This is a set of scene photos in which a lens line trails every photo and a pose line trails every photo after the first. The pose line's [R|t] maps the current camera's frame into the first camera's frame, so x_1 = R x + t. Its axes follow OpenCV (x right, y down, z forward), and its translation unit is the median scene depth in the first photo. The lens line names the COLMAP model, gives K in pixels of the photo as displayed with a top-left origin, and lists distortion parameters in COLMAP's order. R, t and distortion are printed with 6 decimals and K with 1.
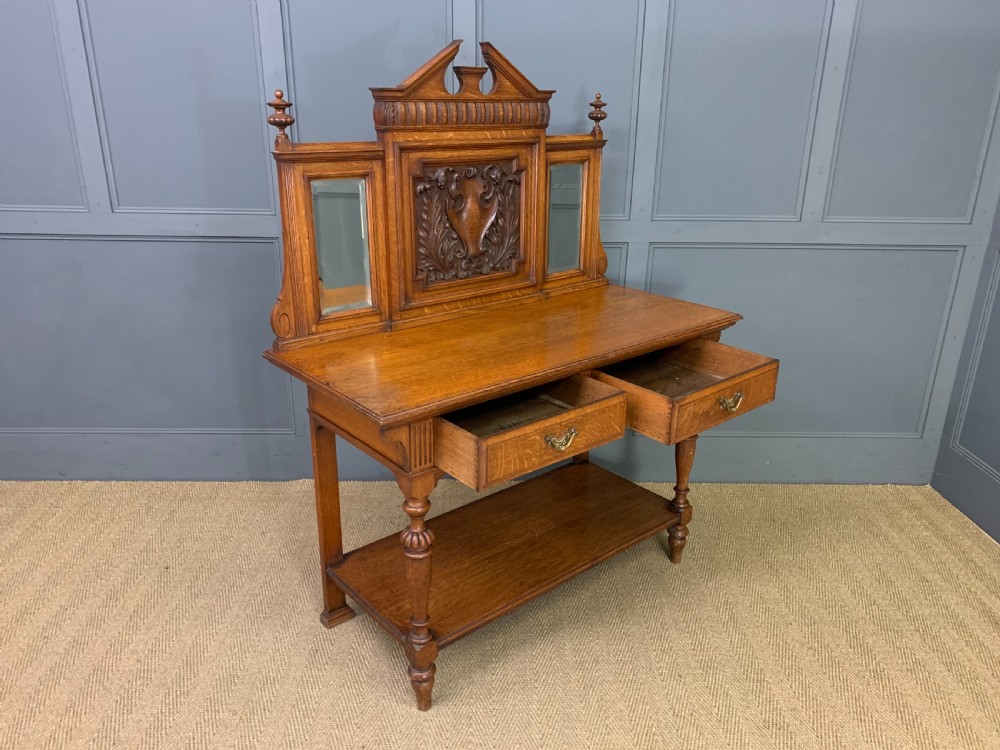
lens RADIAL K [[784.2, 0, 500.0], [0, 784.2, 375.0], [0, 0, 1]] dist [0.072499, -0.004587]
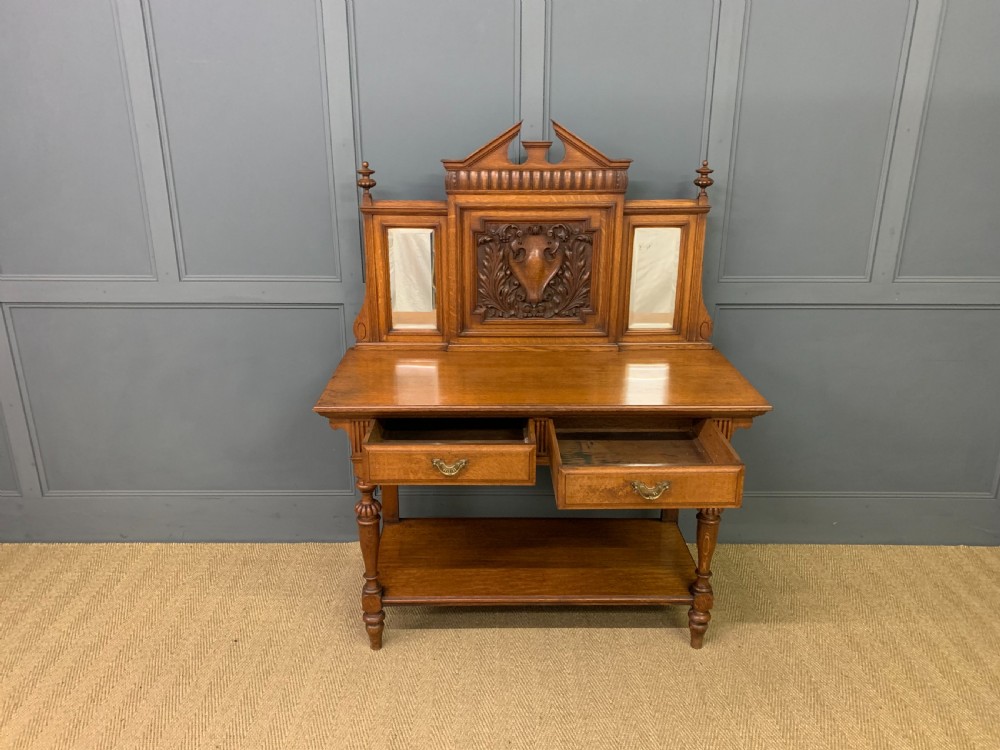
lens RADIAL K [[752.3, 0, 497.0], [0, 752.3, 369.5], [0, 0, 1]] dist [0.130763, -0.004737]
pose [[0.770927, 0.194687, -0.606440, 0.652227], [-0.209086, 0.976730, 0.047766, -0.101245], [0.601627, 0.089974, 0.793693, 0.106538]]
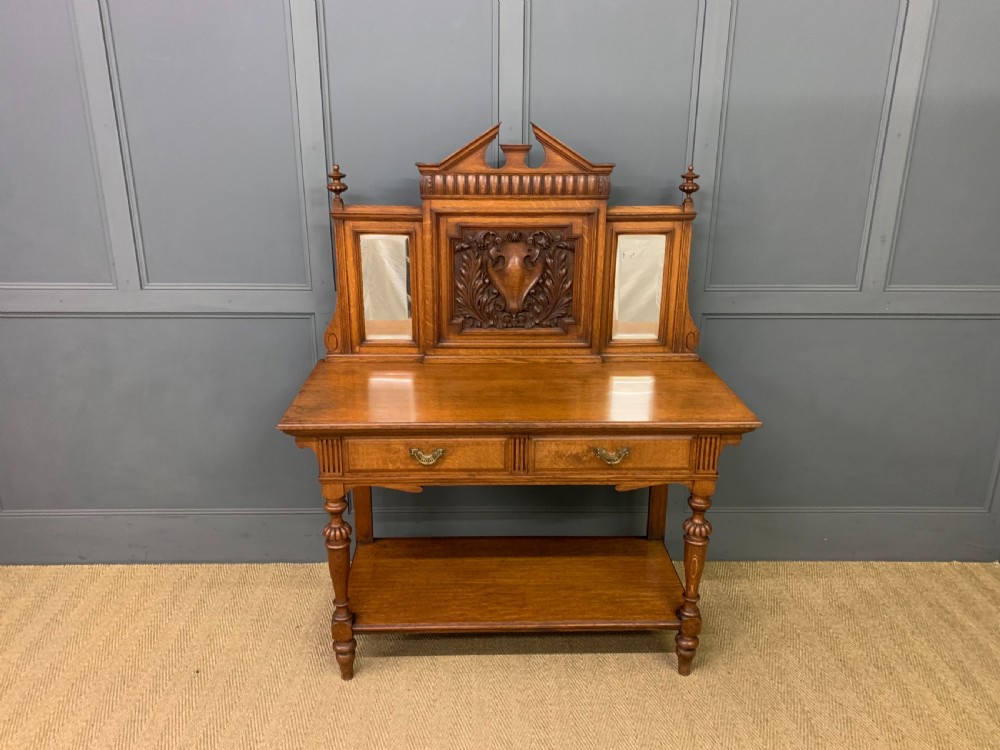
lens RADIAL K [[752.2, 0, 496.9], [0, 752.2, 366.5], [0, 0, 1]] dist [0.130873, -0.001061]
pose [[0.781445, 0.188246, -0.594901, 0.628385], [-0.208053, 0.977455, 0.036005, -0.115354], [0.588266, 0.095634, 0.802992, 0.154209]]
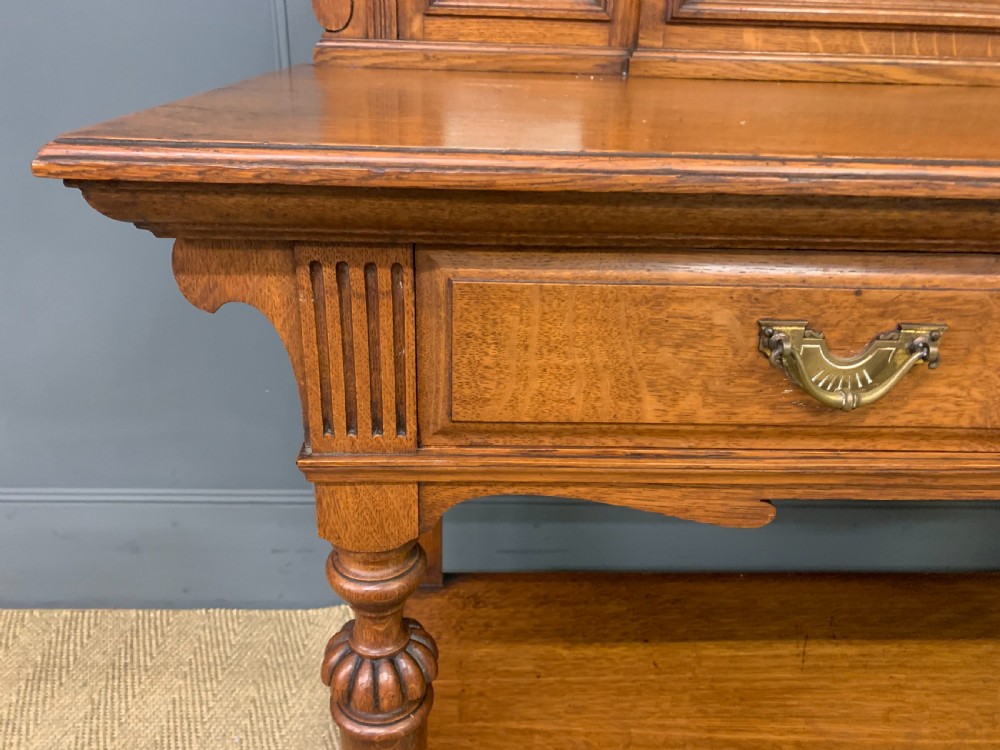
lens RADIAL K [[774.8, 0, 497.6], [0, 774.8, 383.9], [0, 0, 1]] dist [0.014821, -0.005103]
pose [[0.788495, 0.272065, -0.551595, 0.055105], [-0.225644, 0.962268, 0.152068, 0.042799], [0.572154, 0.004560, 0.820133, 0.668884]]
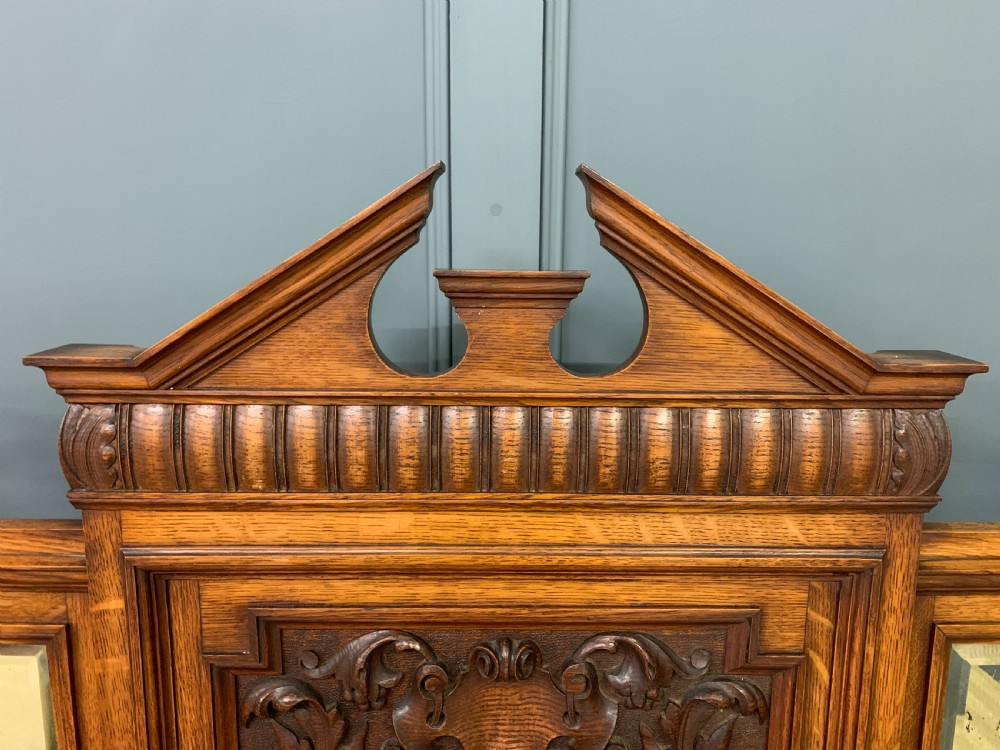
lens RADIAL K [[759.2, 0, 503.7], [0, 759.2, 371.8], [0, 0, 1]] dist [0.014734, 0.002474]
pose [[0.771717, 0.115359, -0.625416, 0.106668], [-0.215960, 0.972510, -0.087097, -0.334386], [0.598175, 0.202279, 0.775416, 0.817098]]
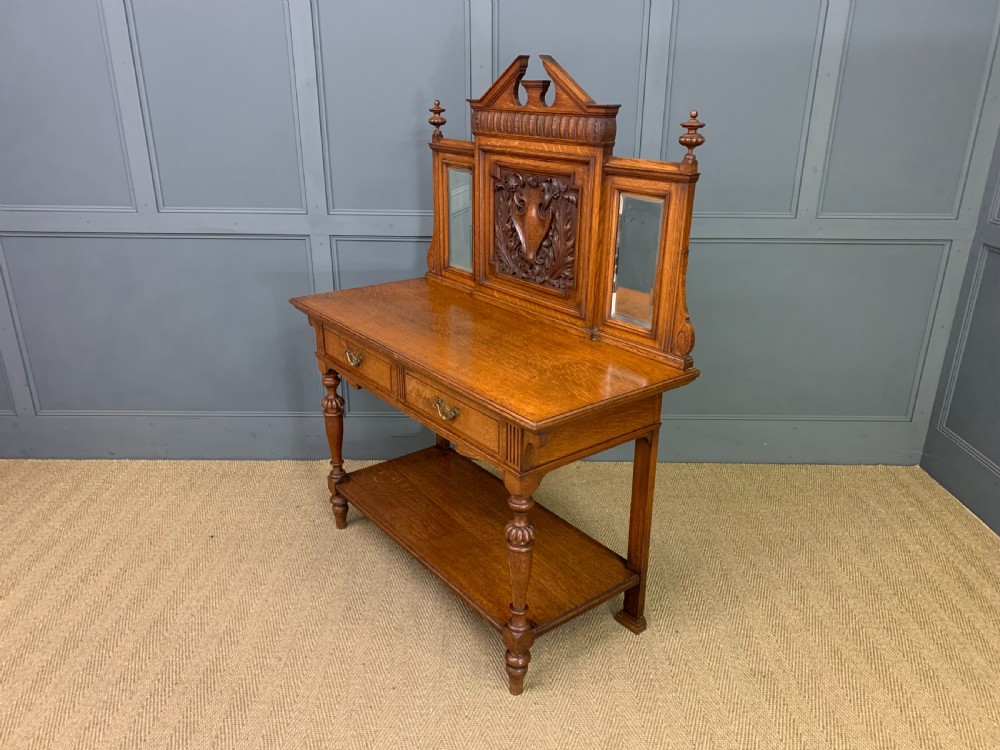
lens RADIAL K [[784.2, 0, 500.0], [0, 784.2, 375.0], [0, 0, 1]] dist [0.072499, -0.004587]
pose [[-0.042068, 0.342875, -0.938438, 1.057078], [-0.342434, 0.877431, 0.335936, -0.377919], [0.938599, 0.335486, 0.080500, 0.989859]]
